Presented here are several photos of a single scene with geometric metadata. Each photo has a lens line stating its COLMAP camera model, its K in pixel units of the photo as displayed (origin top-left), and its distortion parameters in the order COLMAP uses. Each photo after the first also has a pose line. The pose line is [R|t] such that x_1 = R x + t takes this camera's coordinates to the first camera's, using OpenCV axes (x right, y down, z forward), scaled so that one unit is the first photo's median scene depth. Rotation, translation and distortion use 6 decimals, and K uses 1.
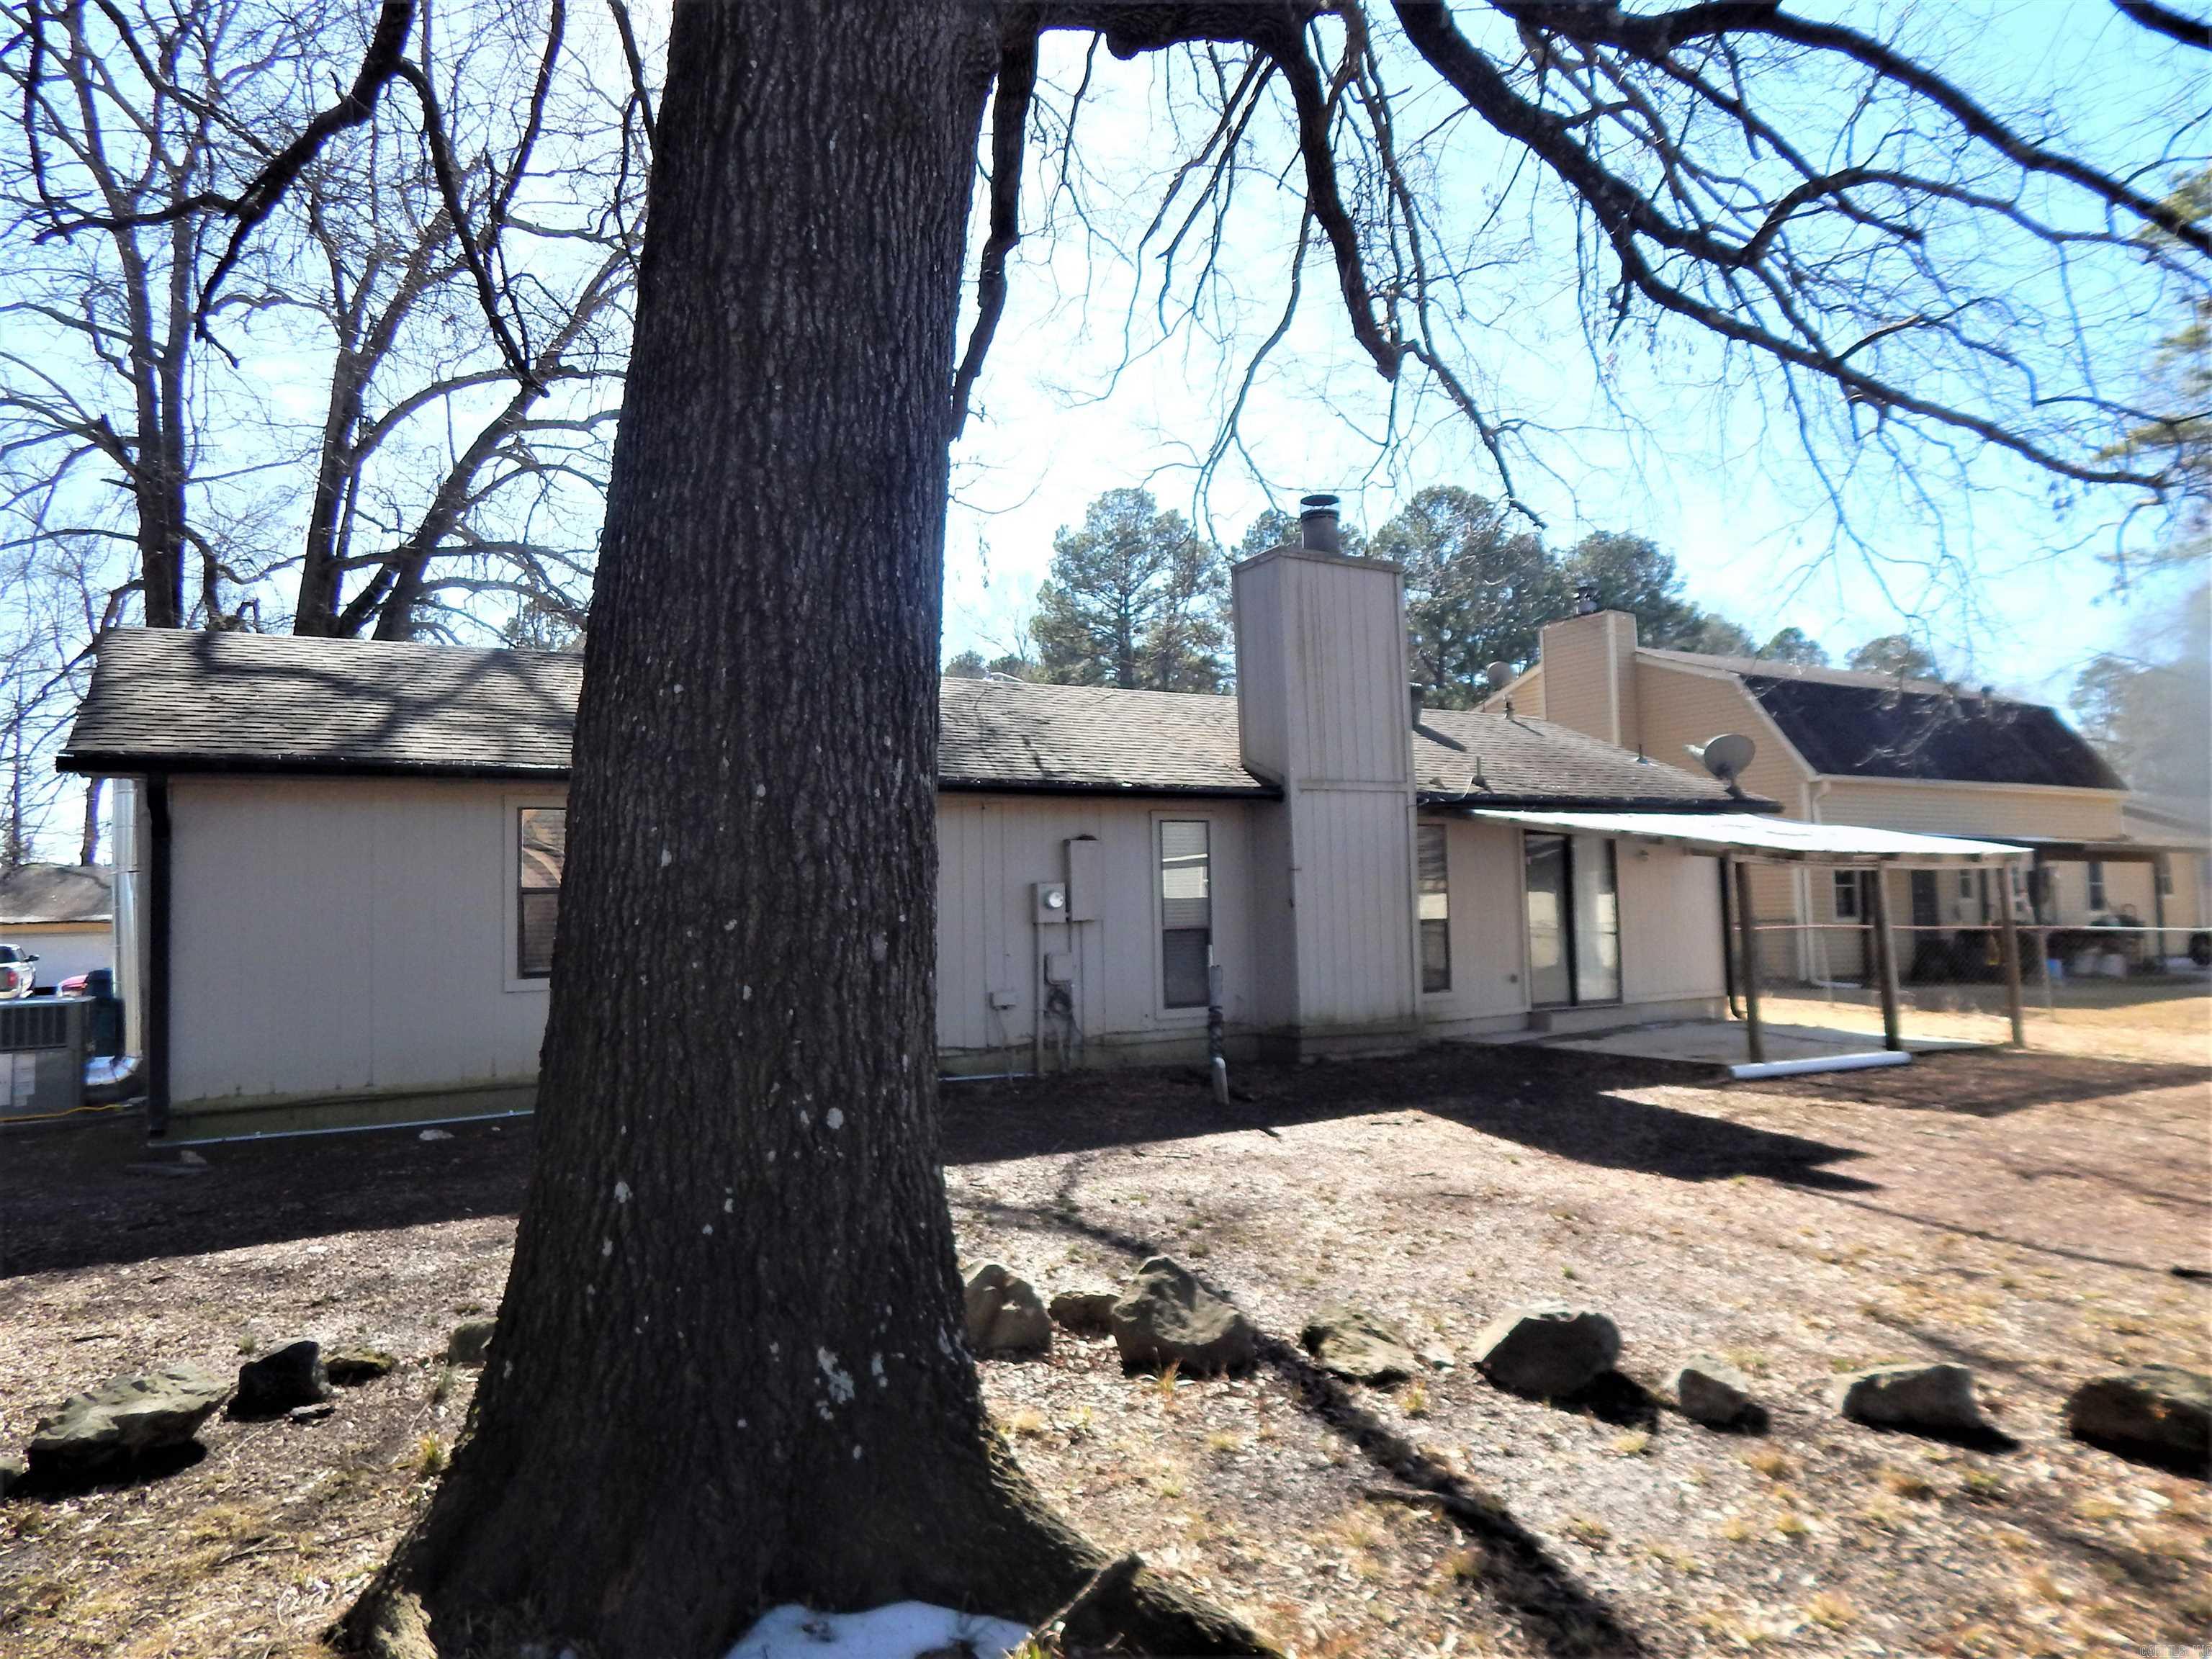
lens RADIAL K [[1456.3, 0, 1106.0], [0, 1456.3, 829.5], [0, 0, 1]] dist [-0.003441, -0.010378]
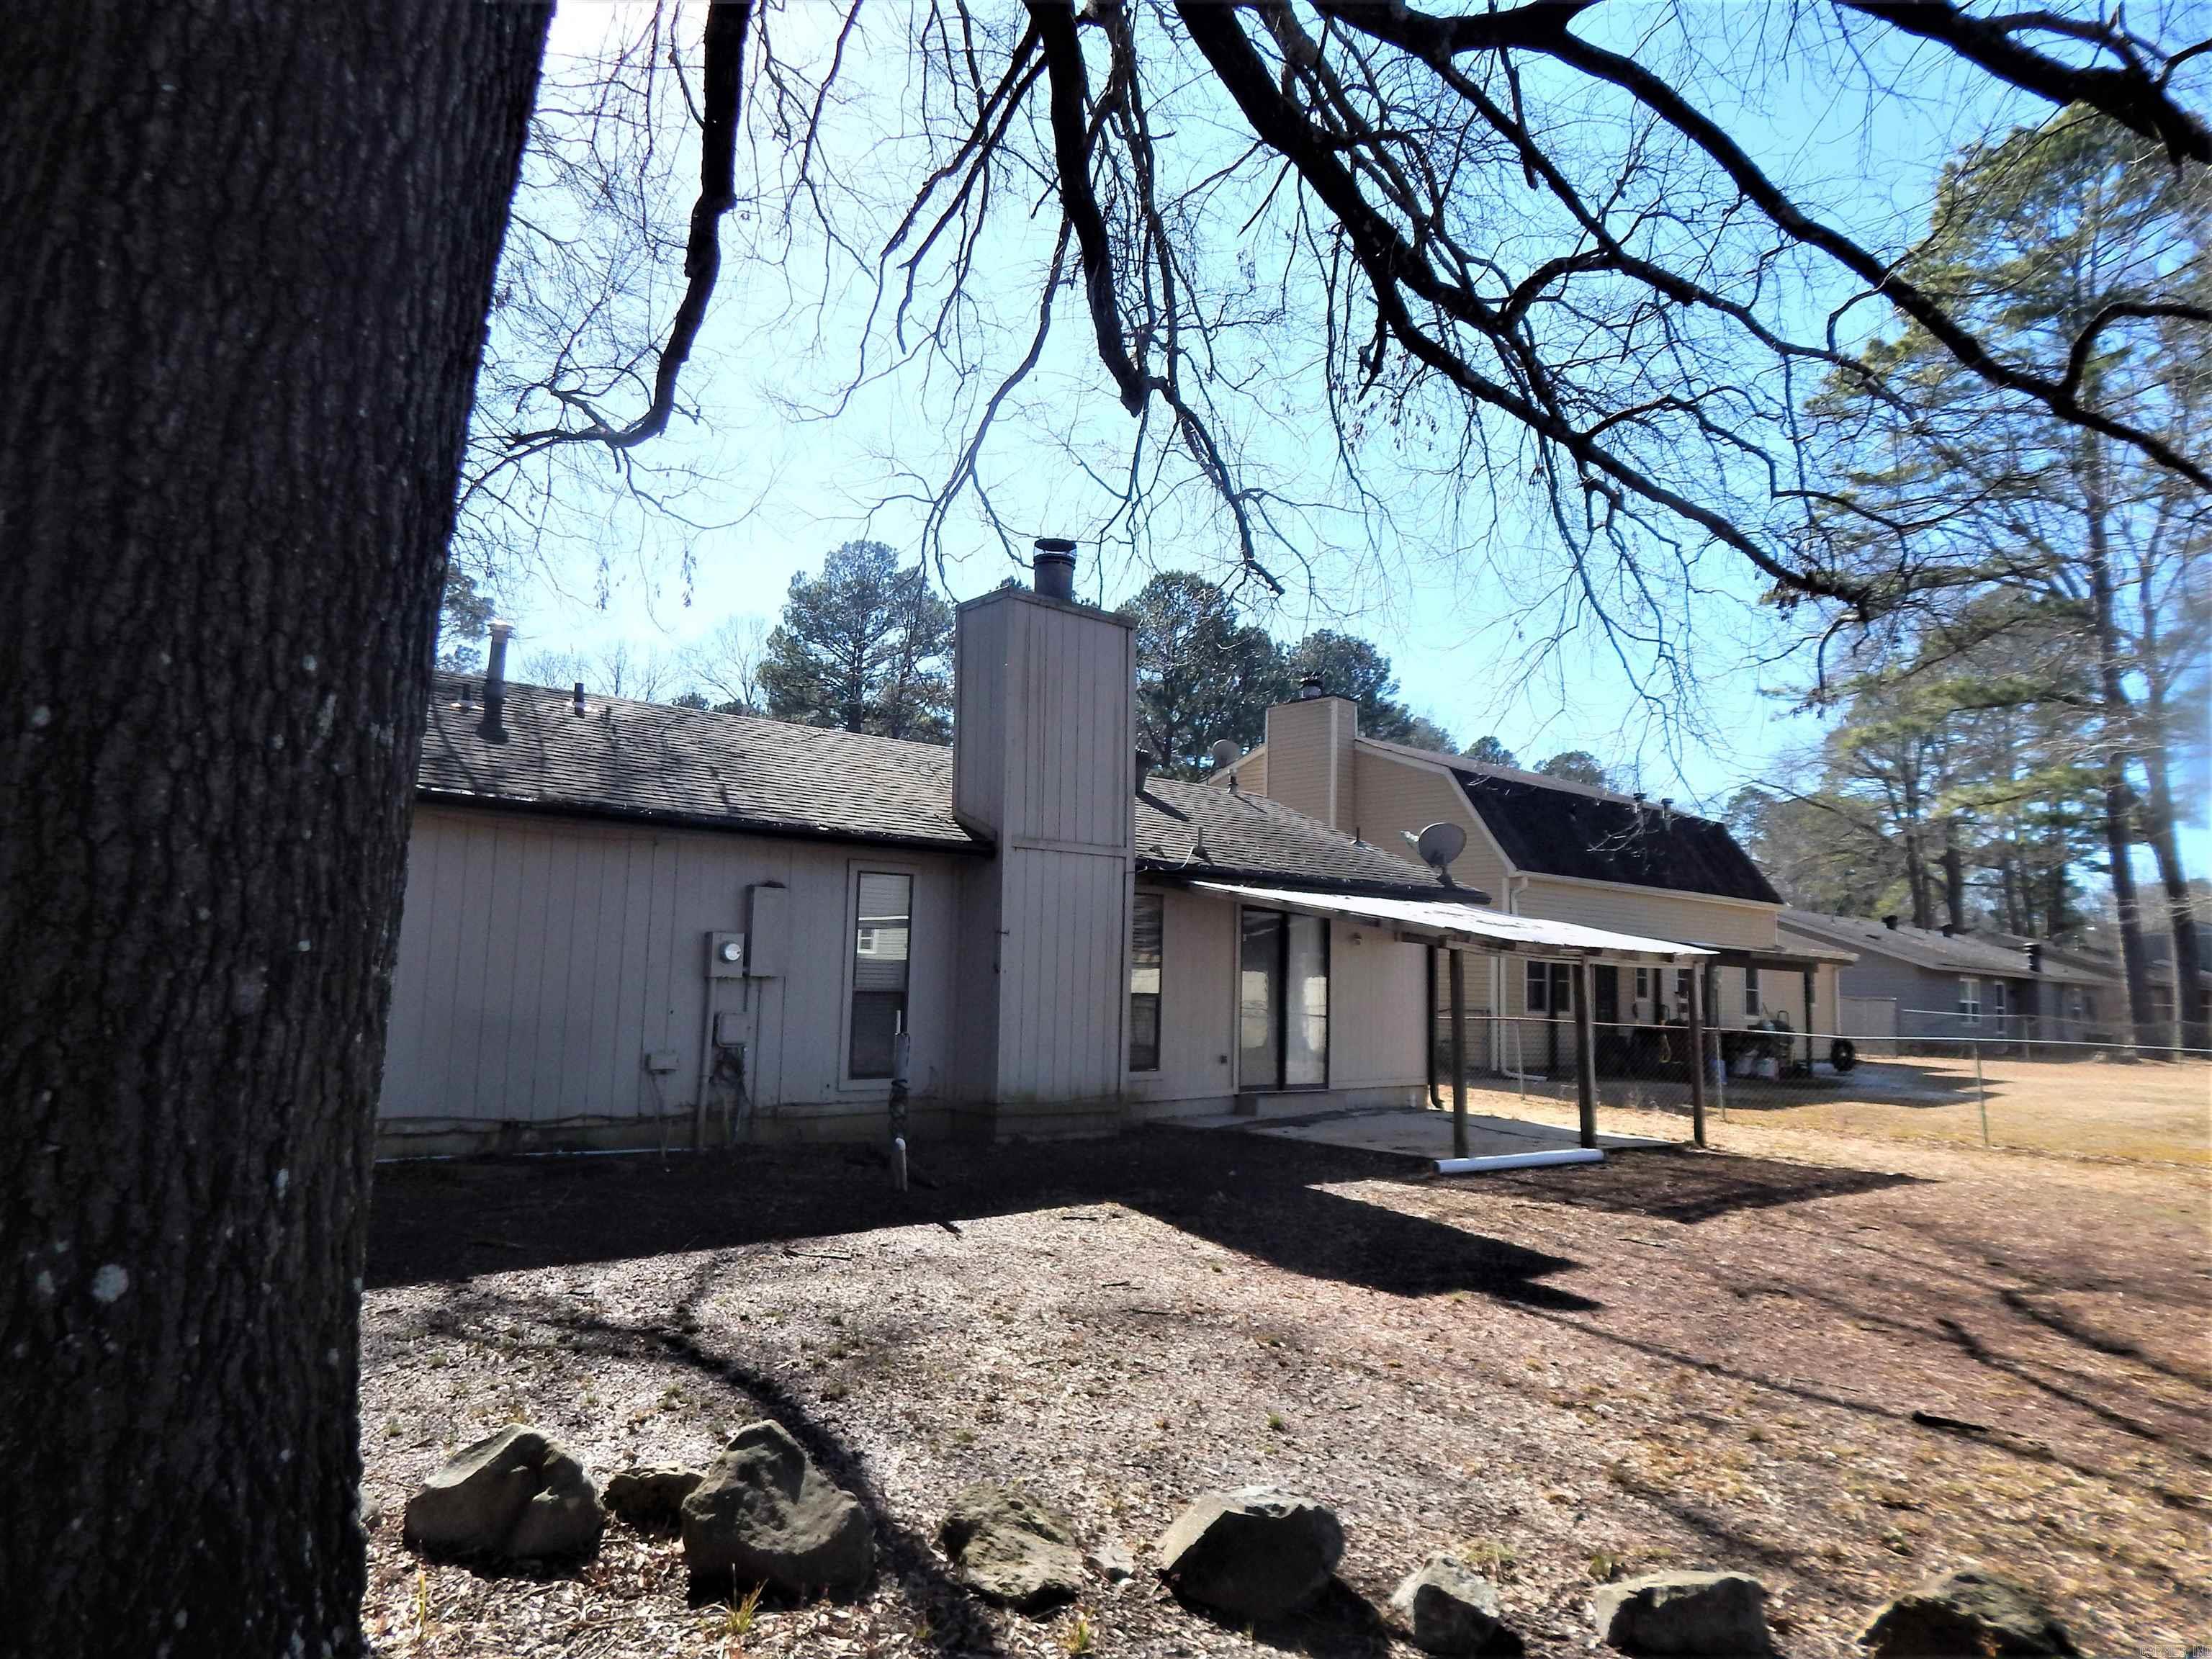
lens RADIAL K [[1447.2, 0, 1138.4], [0, 1447.2, 838.1], [0, 0, 1]] dist [0.005485, 0.004152]
pose [[0.975866, 0.068445, 0.207366, 0.027538], [-0.059902, 0.997087, -0.047206, 0.008351], [-0.209993, 0.033645, 0.977124, 0.116454]]
